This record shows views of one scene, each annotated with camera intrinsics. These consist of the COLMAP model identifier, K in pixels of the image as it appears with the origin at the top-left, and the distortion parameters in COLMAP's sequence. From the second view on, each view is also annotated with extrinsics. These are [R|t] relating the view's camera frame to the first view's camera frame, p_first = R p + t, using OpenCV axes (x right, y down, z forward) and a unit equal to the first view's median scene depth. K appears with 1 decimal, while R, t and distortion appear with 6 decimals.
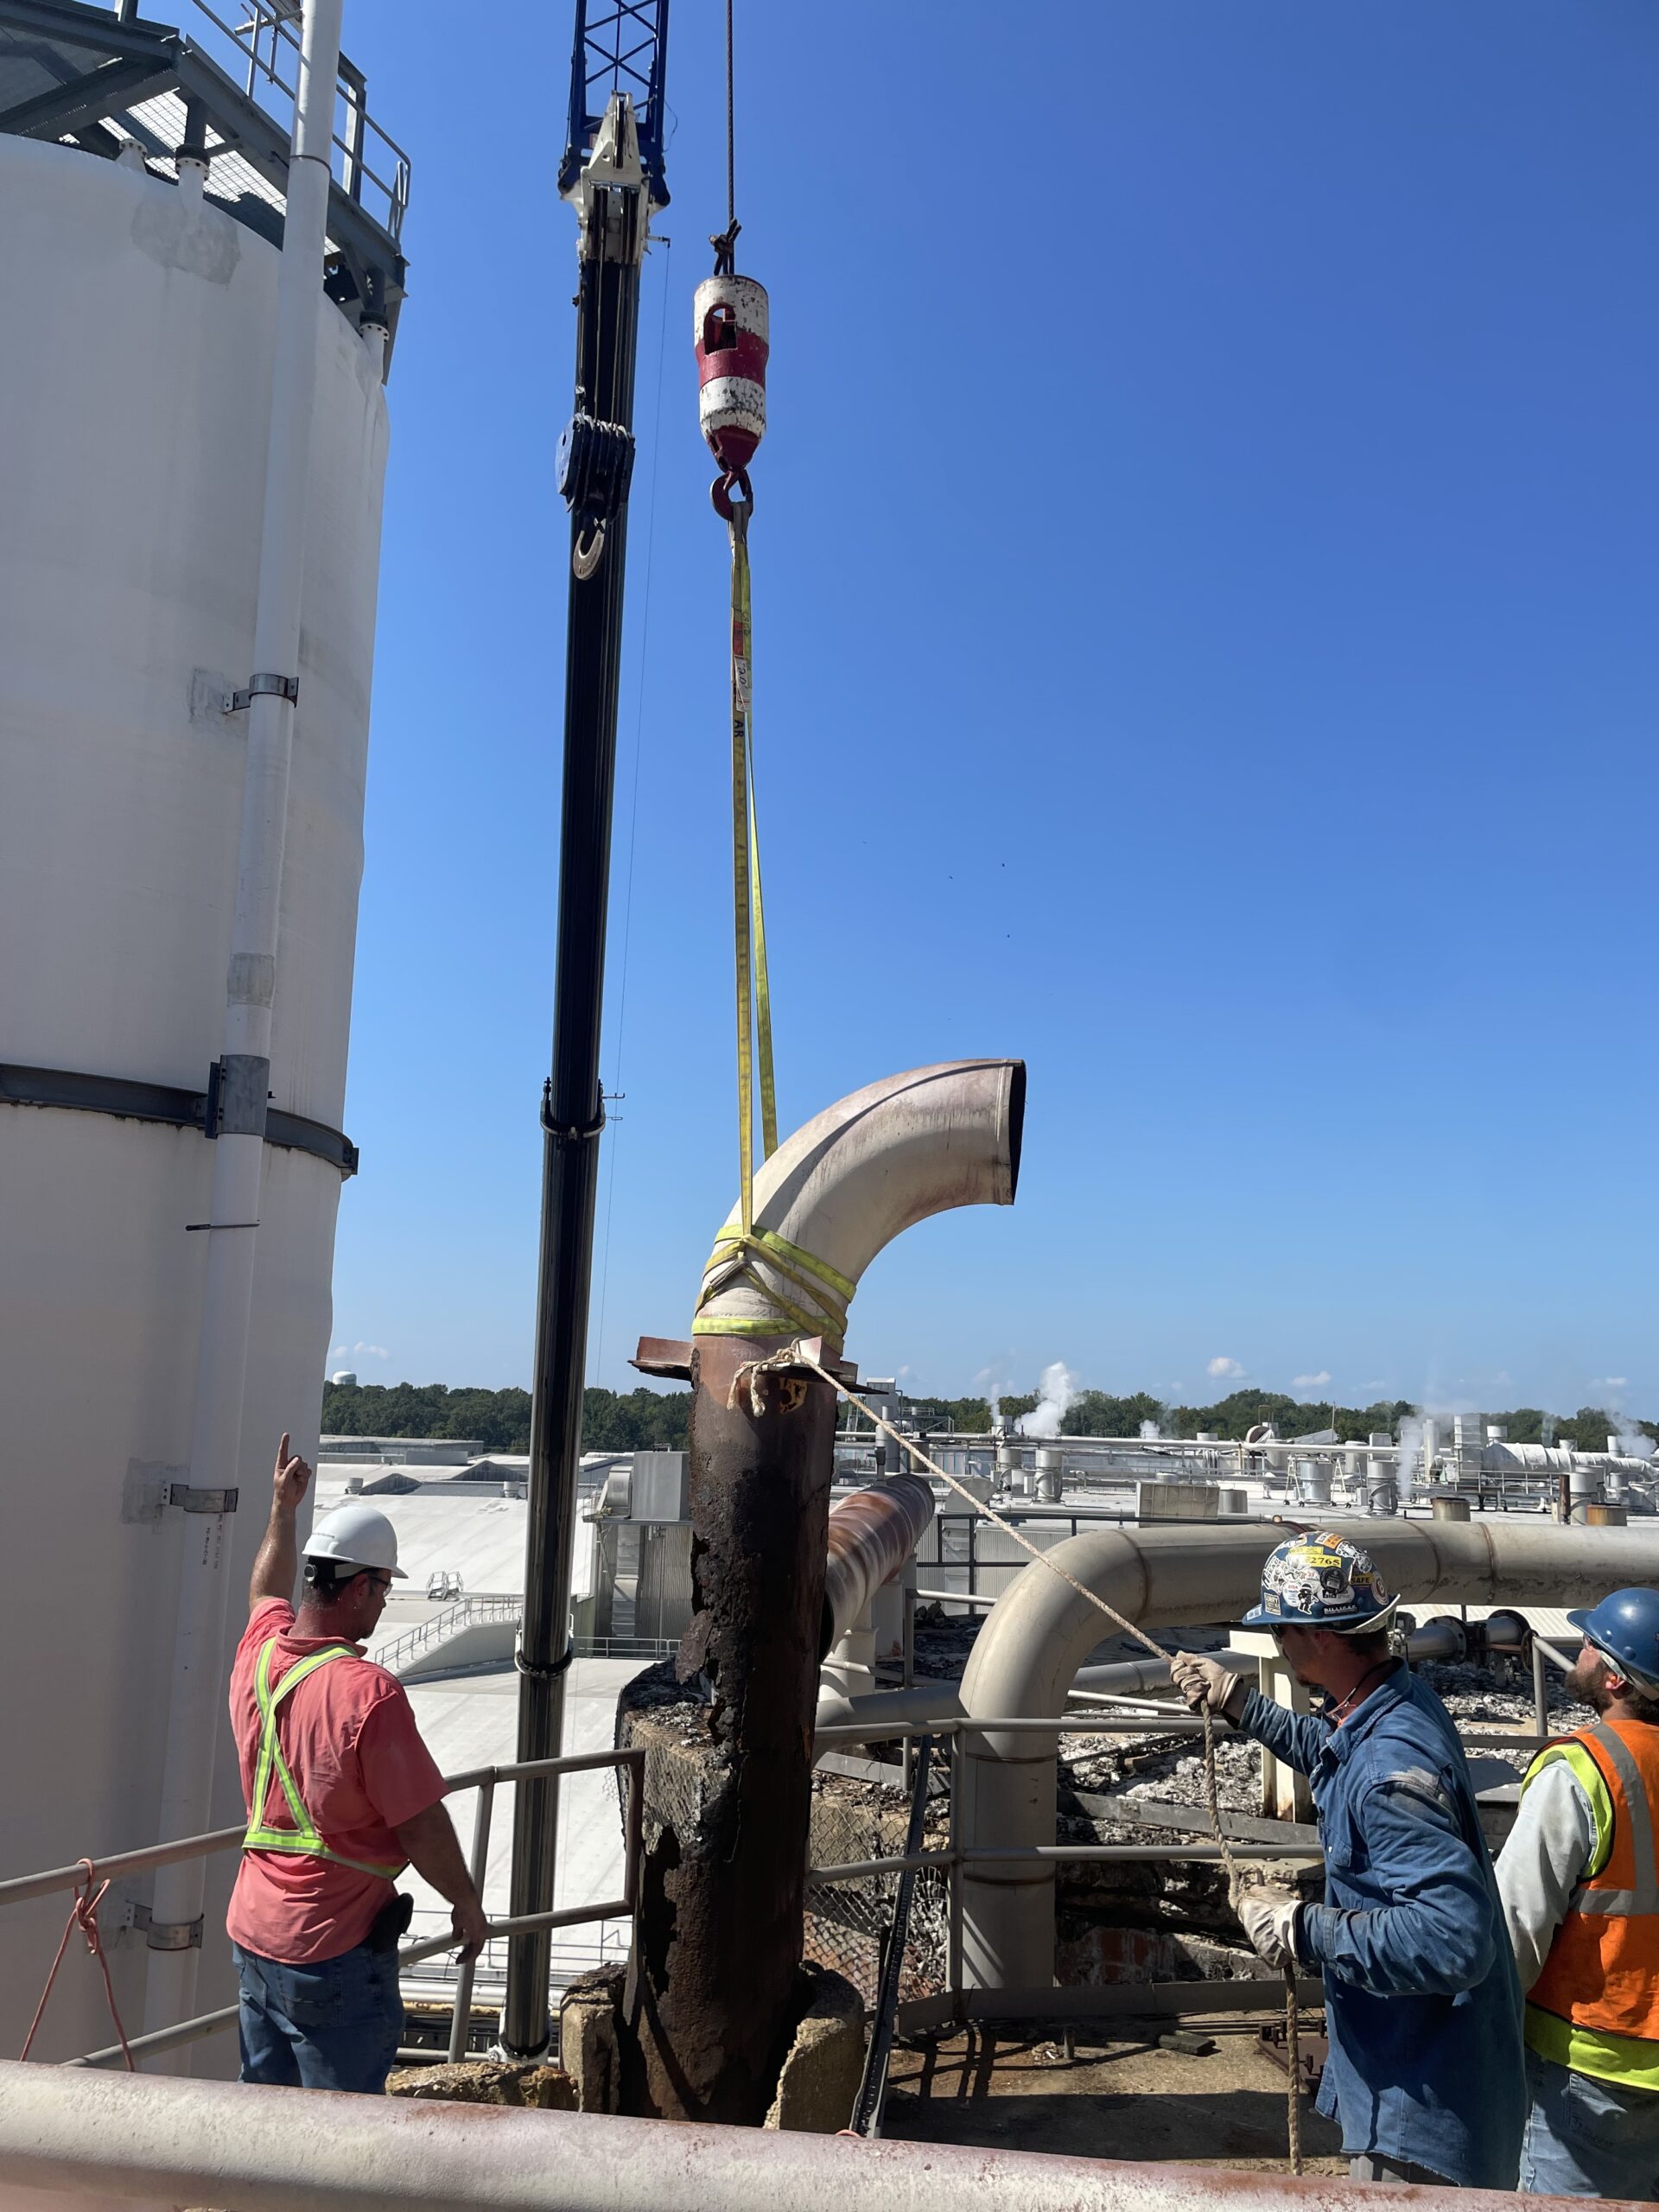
lens RADIAL K [[1672.7, 0, 818.0], [0, 1672.7, 1121.0], [0, 0, 1]] dist [0.087736, -0.107628]
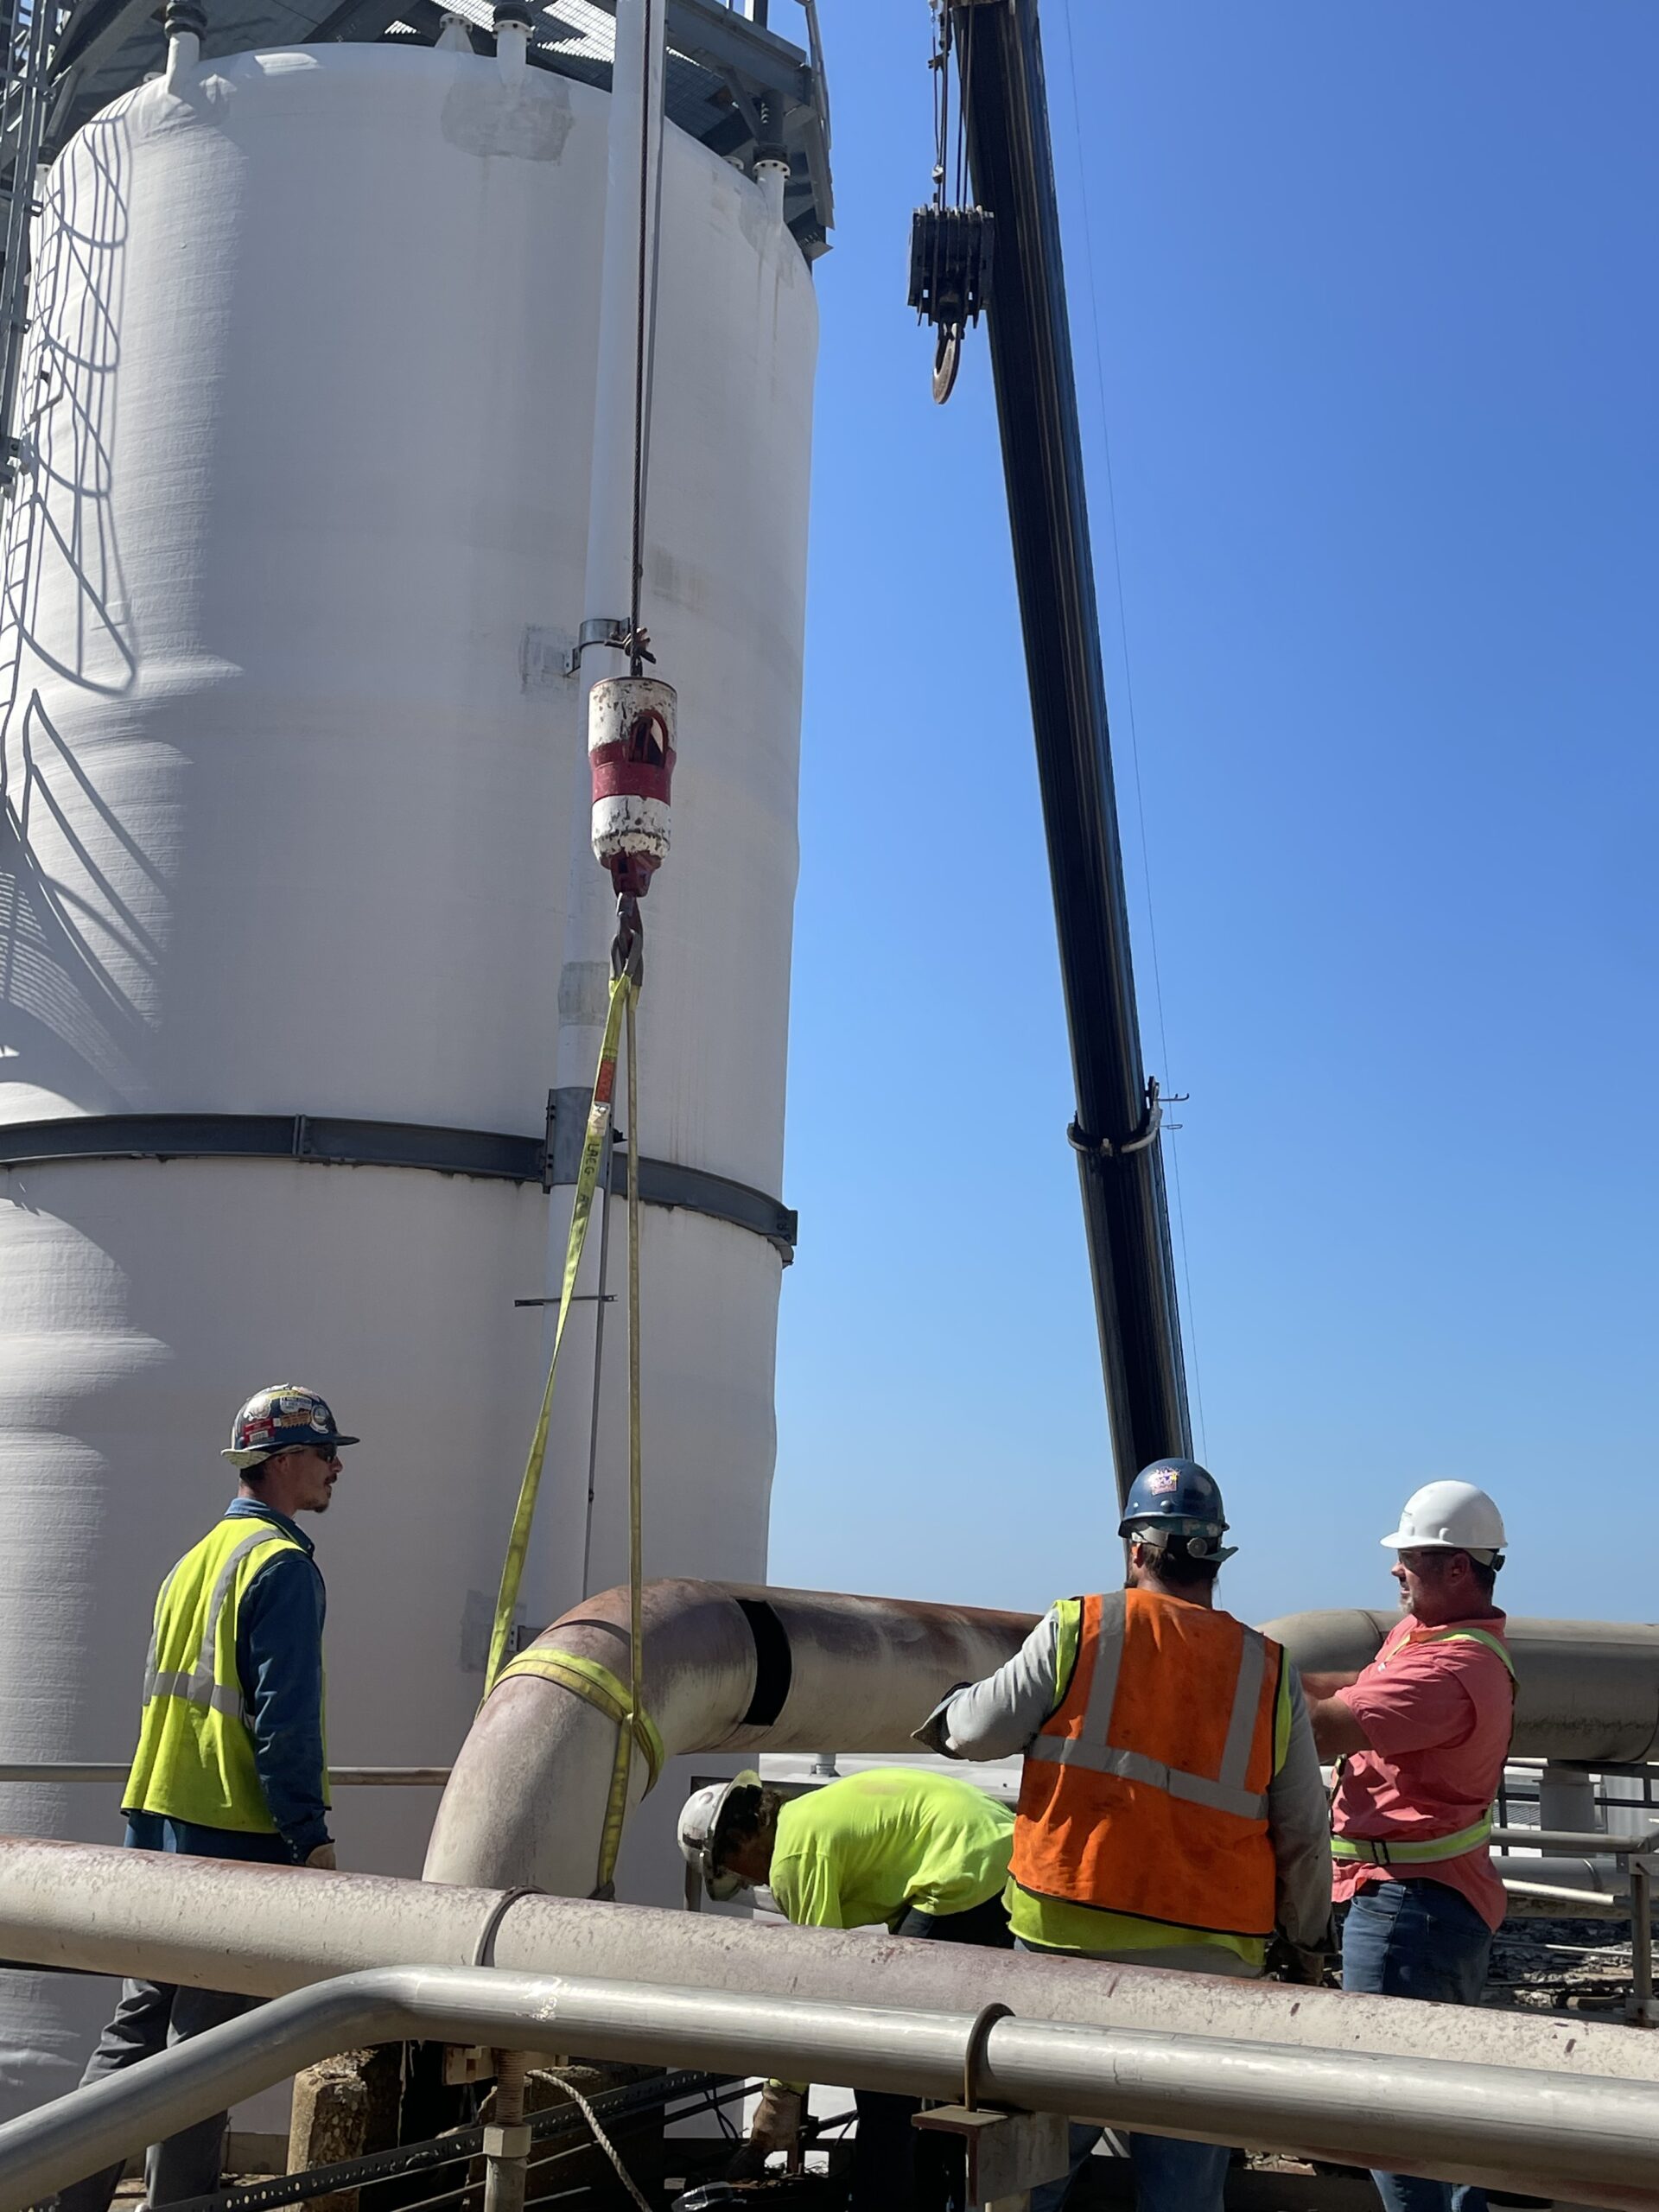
lens RADIAL K [[2521.5, 0, 827.4], [0, 2521.5, 1065.8], [0, 0, 1]] dist [0.135049, -0.232740]
pose [[0.909755, -0.082817, -0.406802, 0.281382], [0.054199, 0.995207, -0.081398, 0.059734], [0.411594, 0.052004, 0.909883, -0.052566]]
